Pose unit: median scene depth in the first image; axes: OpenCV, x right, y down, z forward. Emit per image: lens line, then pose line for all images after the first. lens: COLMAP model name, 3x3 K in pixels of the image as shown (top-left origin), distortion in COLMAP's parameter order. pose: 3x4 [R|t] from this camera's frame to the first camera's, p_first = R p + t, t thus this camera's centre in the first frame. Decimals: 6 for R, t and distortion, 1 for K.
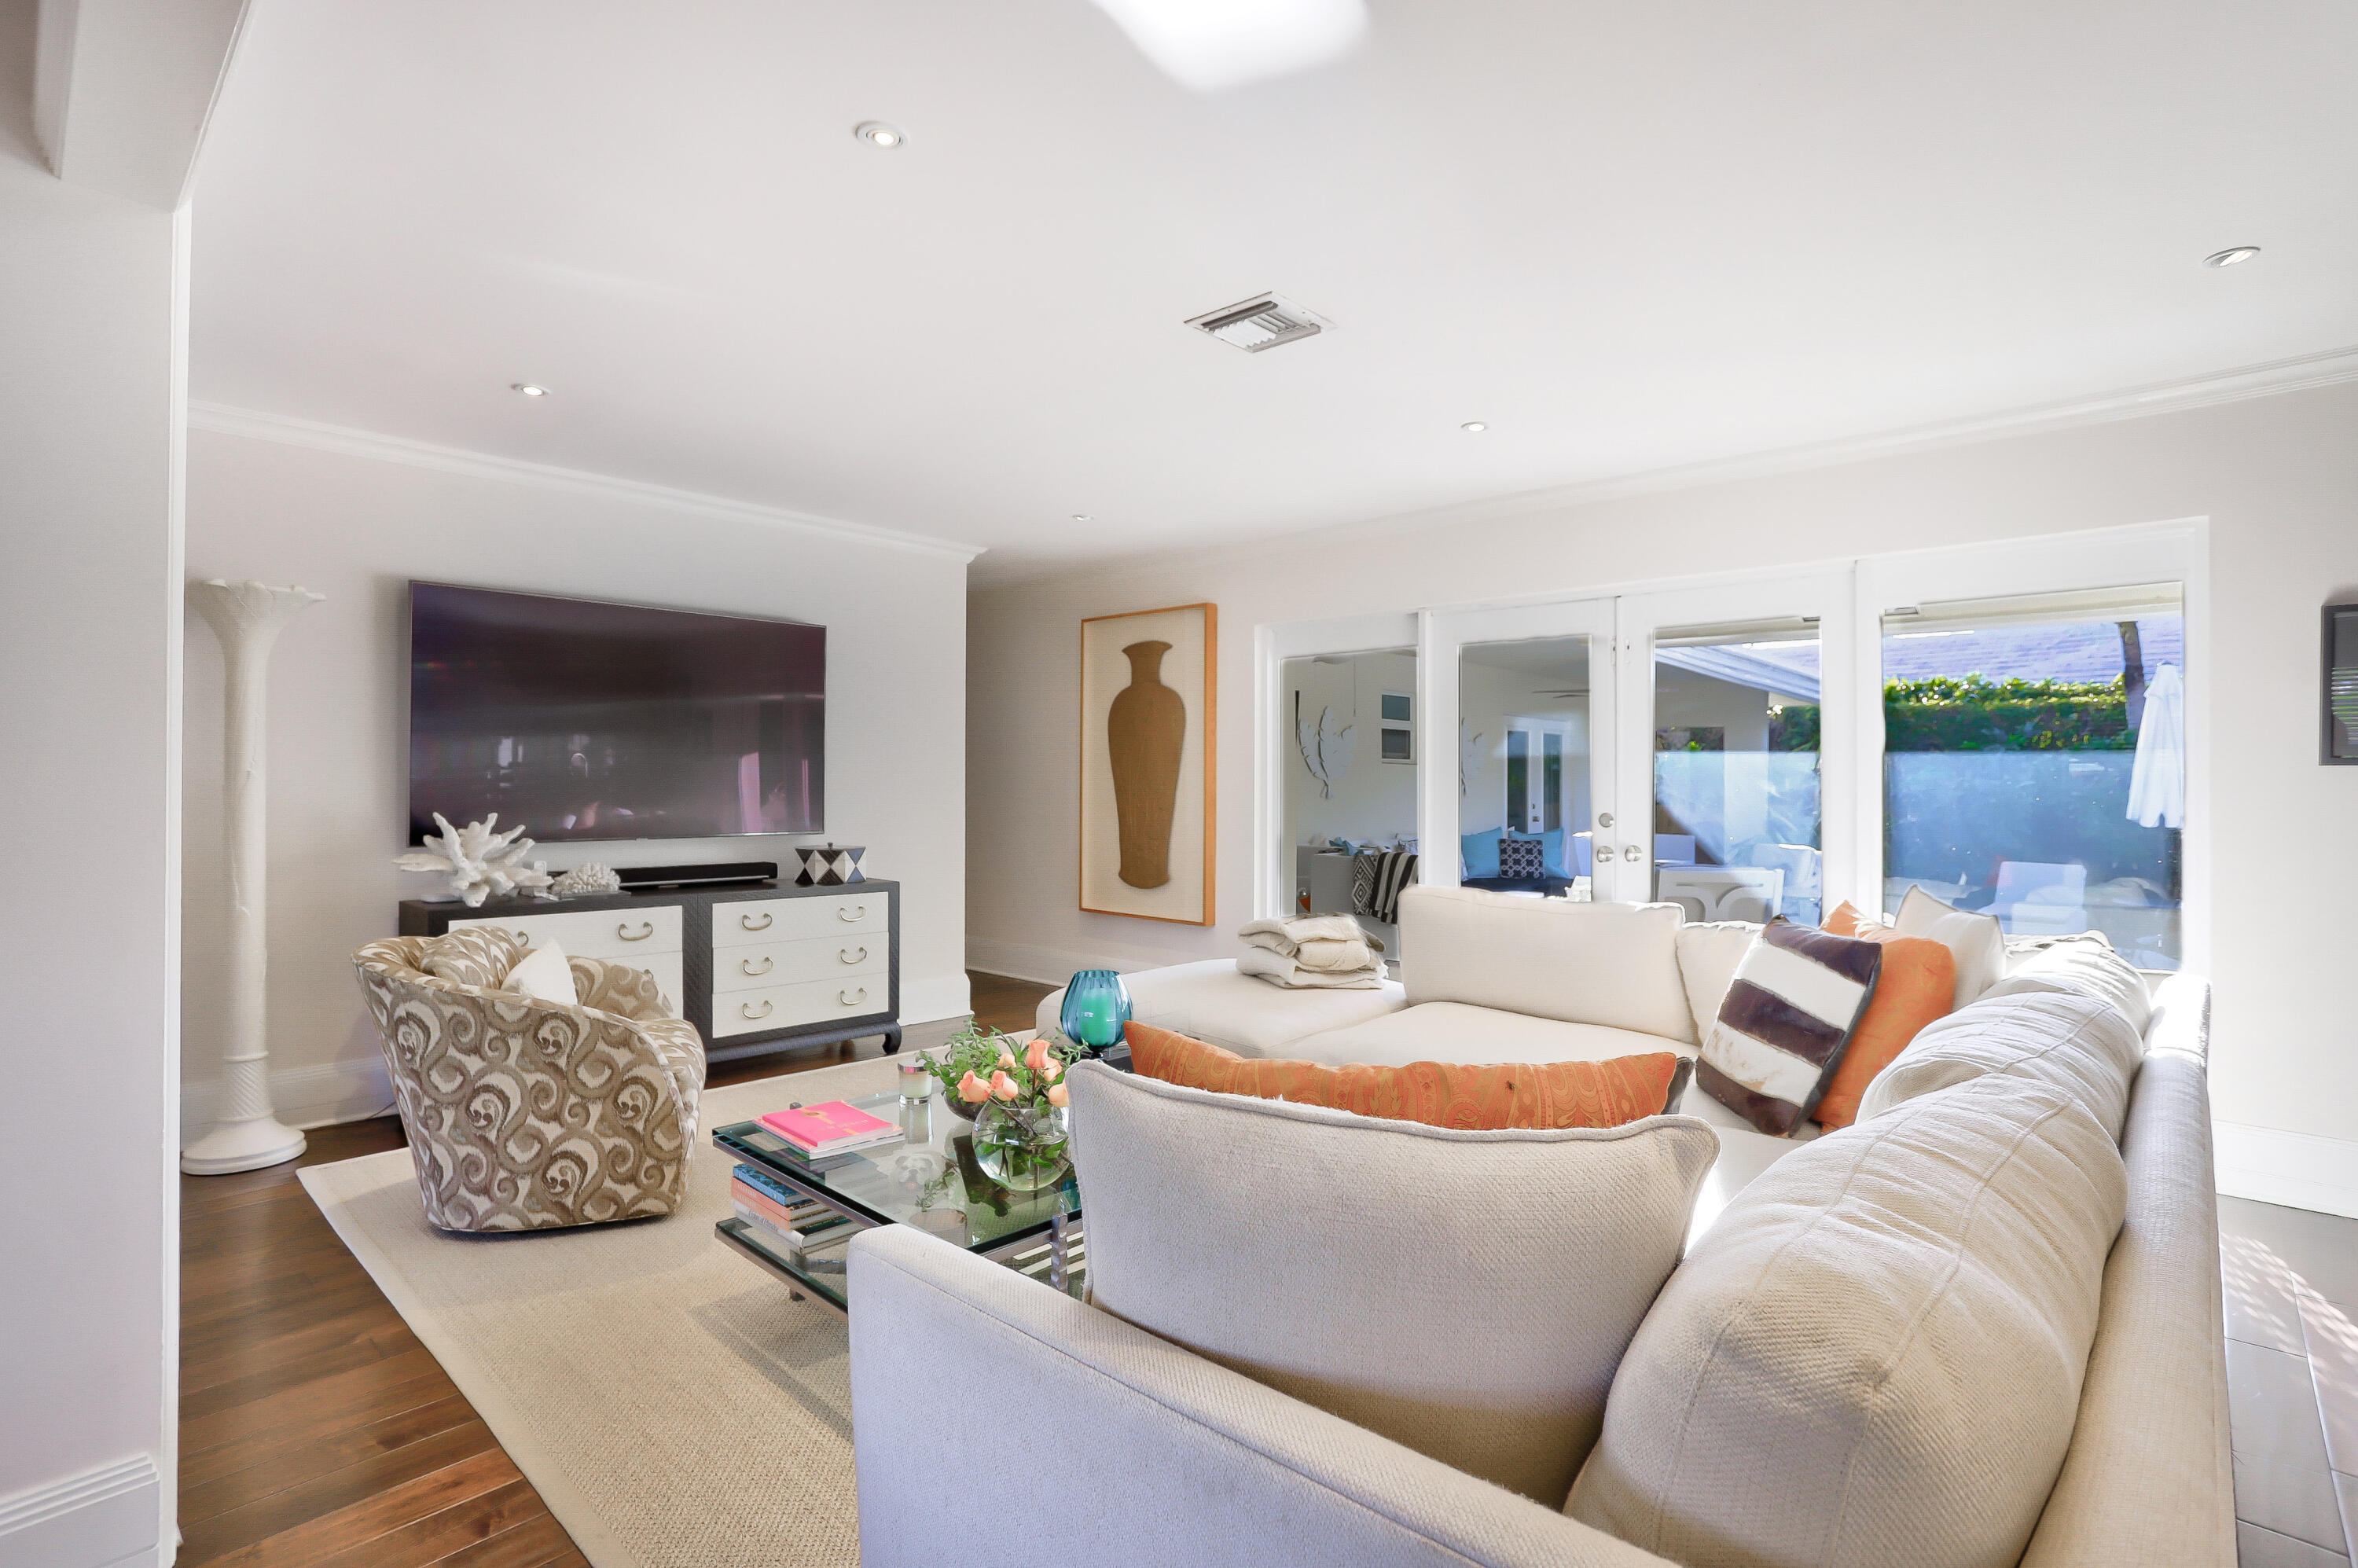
lens RADIAL K [[1192.3, 0, 1179.0], [0, 1192.3, 784.0], [0, 0, 1]] dist [-0.044220, 0.000493]
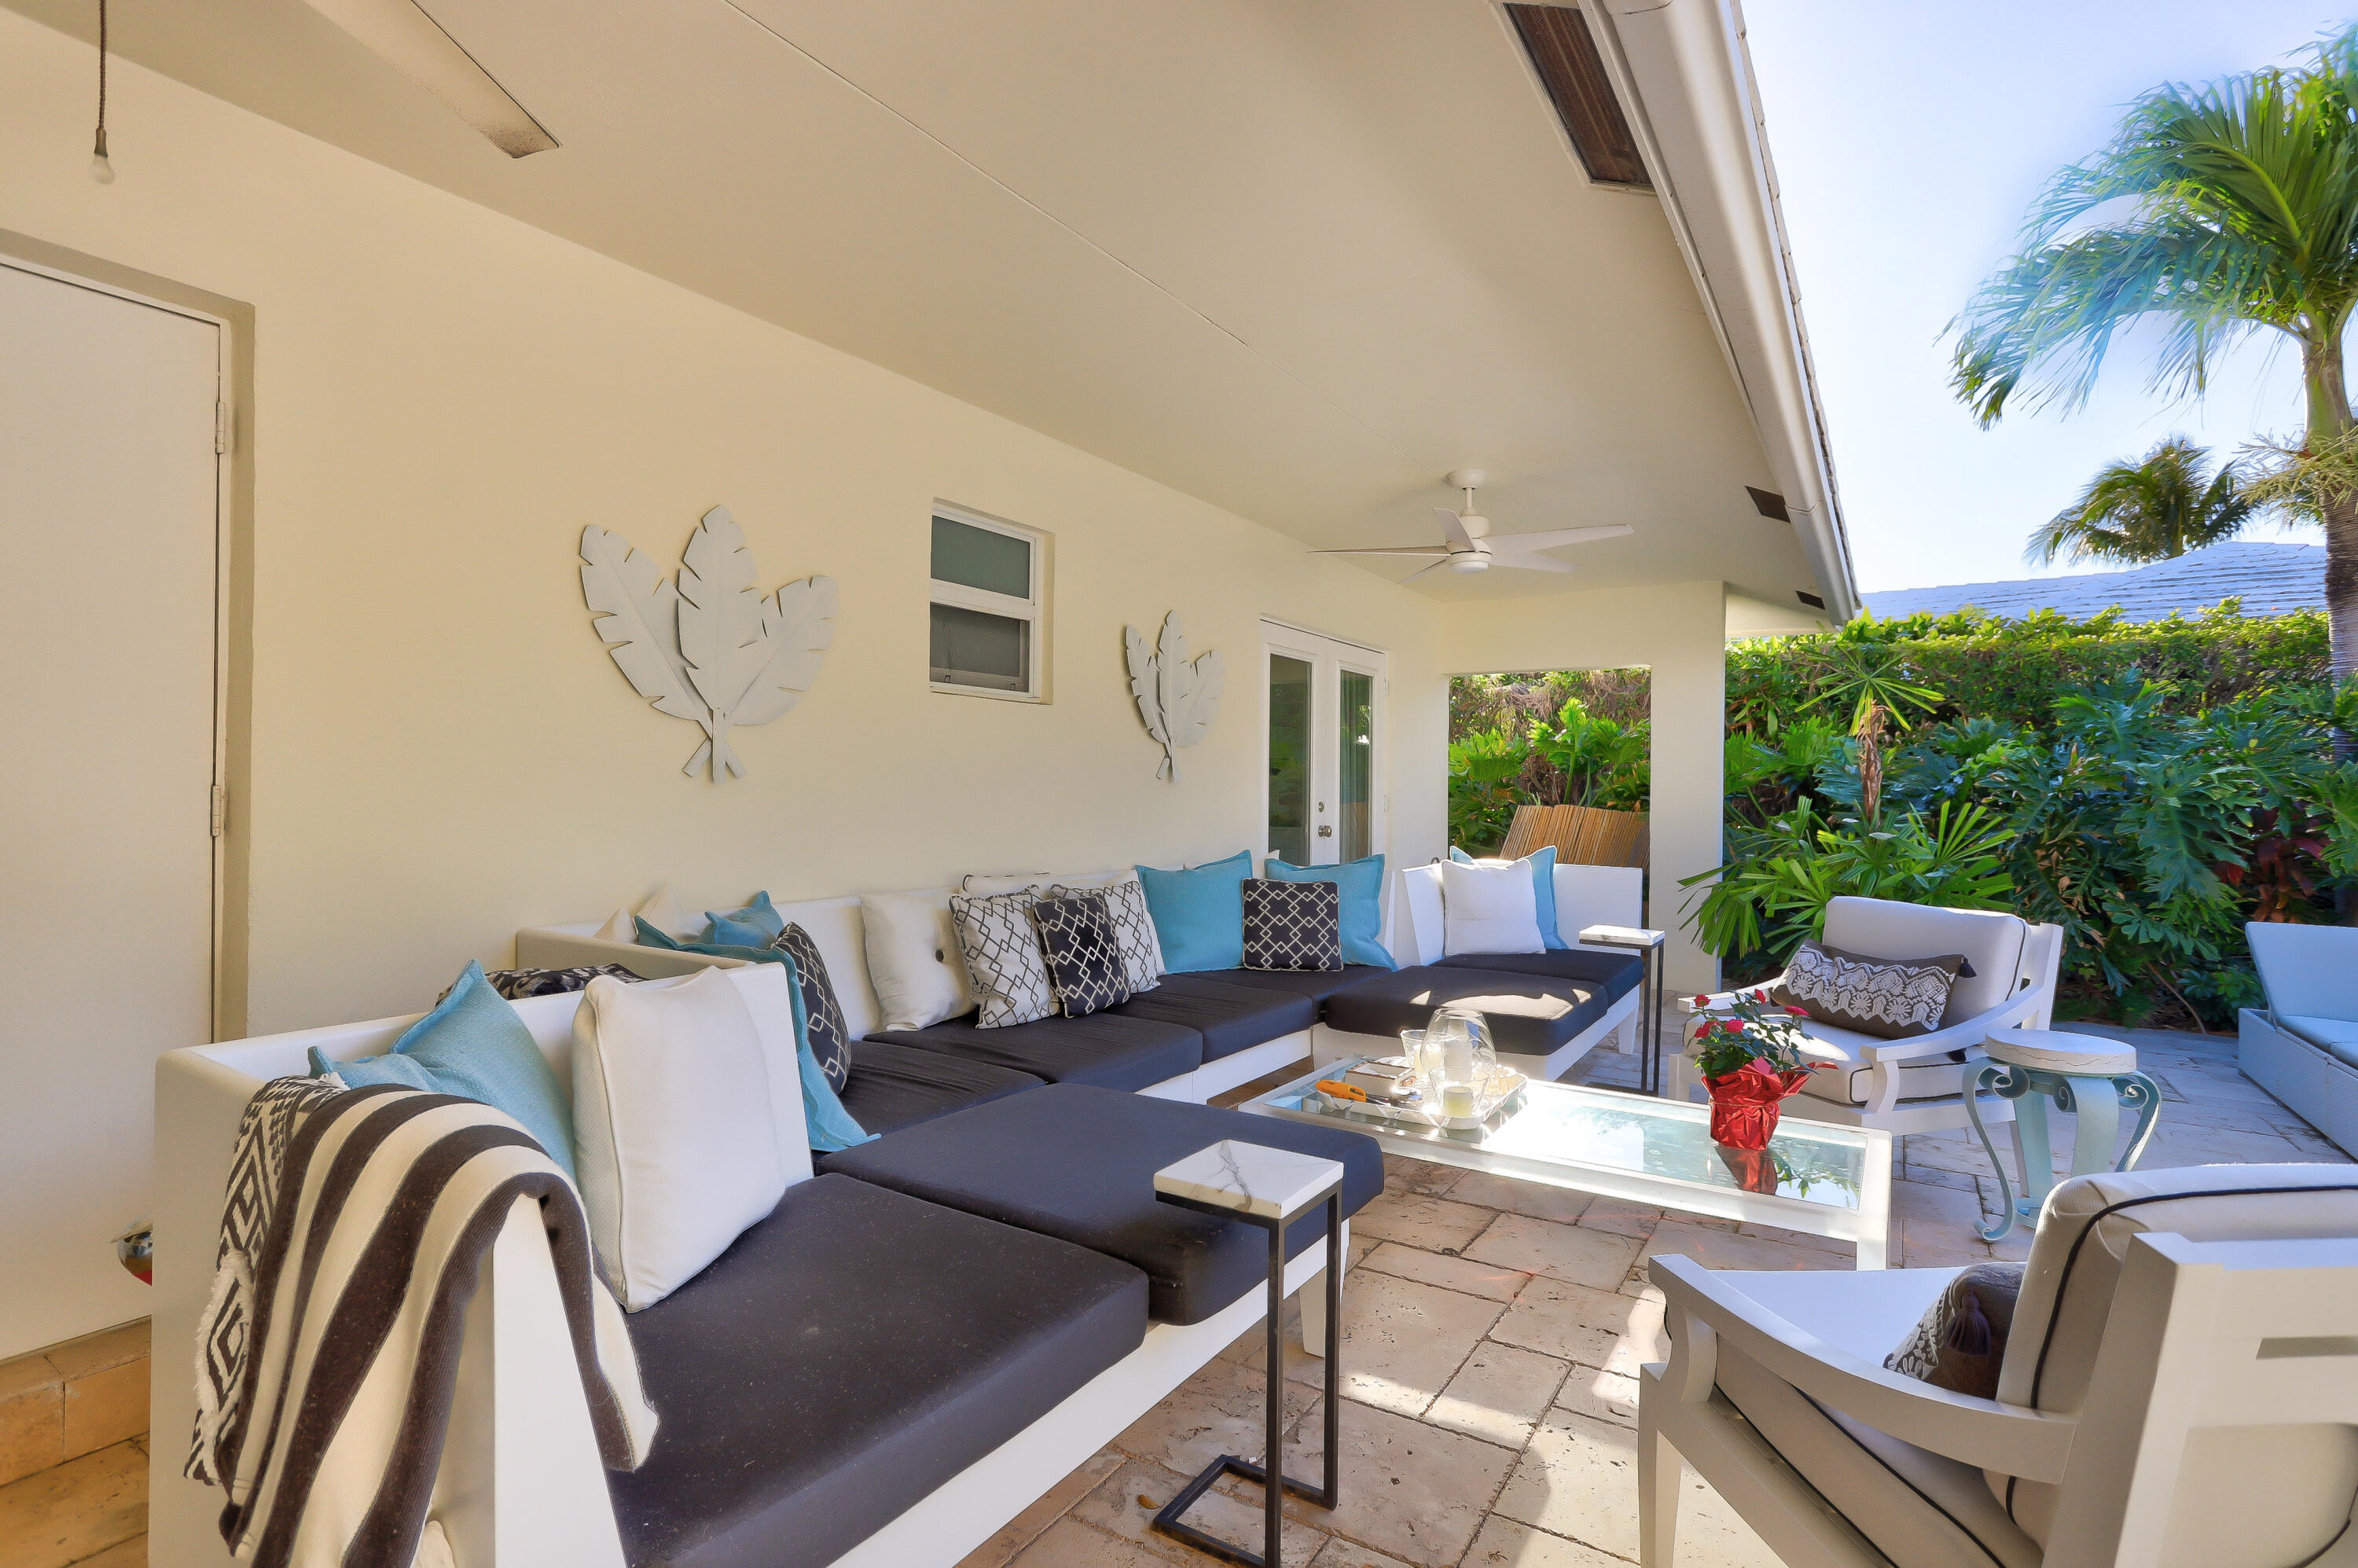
lens RADIAL K [[1192.3, 0, 1179.0], [0, 1192.3, 784.0], [0, 0, 1]] dist [-0.044220, 0.000493]
pose [[0.986241, 0.004600, 0.165247, 0.173426], [-0.004375, 0.999989, -0.001722, 0.011281], [-0.165253, 0.000976, 0.986251, 0.569242]]
